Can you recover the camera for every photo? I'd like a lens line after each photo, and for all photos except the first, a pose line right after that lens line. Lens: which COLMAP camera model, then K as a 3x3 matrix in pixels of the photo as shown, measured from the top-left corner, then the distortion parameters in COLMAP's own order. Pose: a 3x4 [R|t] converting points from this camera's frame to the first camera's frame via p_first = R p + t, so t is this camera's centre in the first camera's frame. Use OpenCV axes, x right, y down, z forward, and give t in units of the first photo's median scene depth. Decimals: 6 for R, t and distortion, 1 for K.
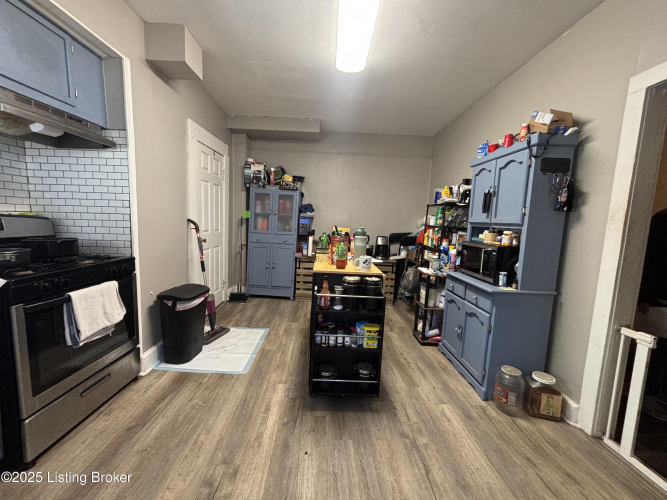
lens RADIAL K [[270.1, 0, 332.1], [0, 270.1, 250.9], [0, 0, 1]] dist [0.000697, 0.000035]
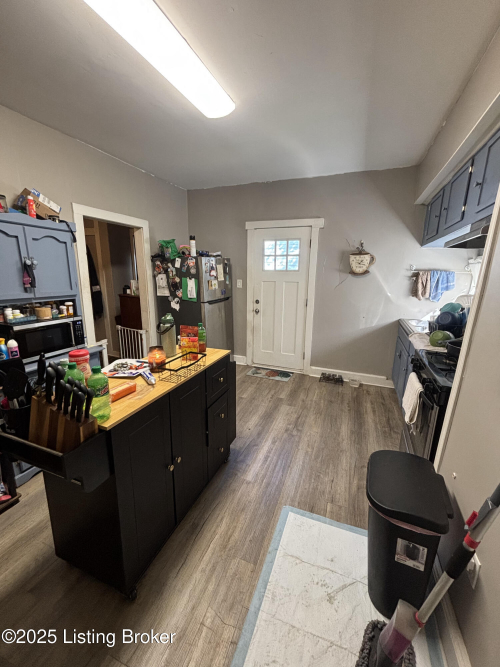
lens RADIAL K [[270.1, 0, 250.6], [0, 270.1, 335.0], [0, 0, 1]] dist [0.000697, 0.000035]
pose [[-0.920532, -0.137641, 0.365618, -0.513157], [-0.007042, 0.941573, 0.336737, -0.345760], [-0.390605, 0.307402, -0.867717, 1.799124]]
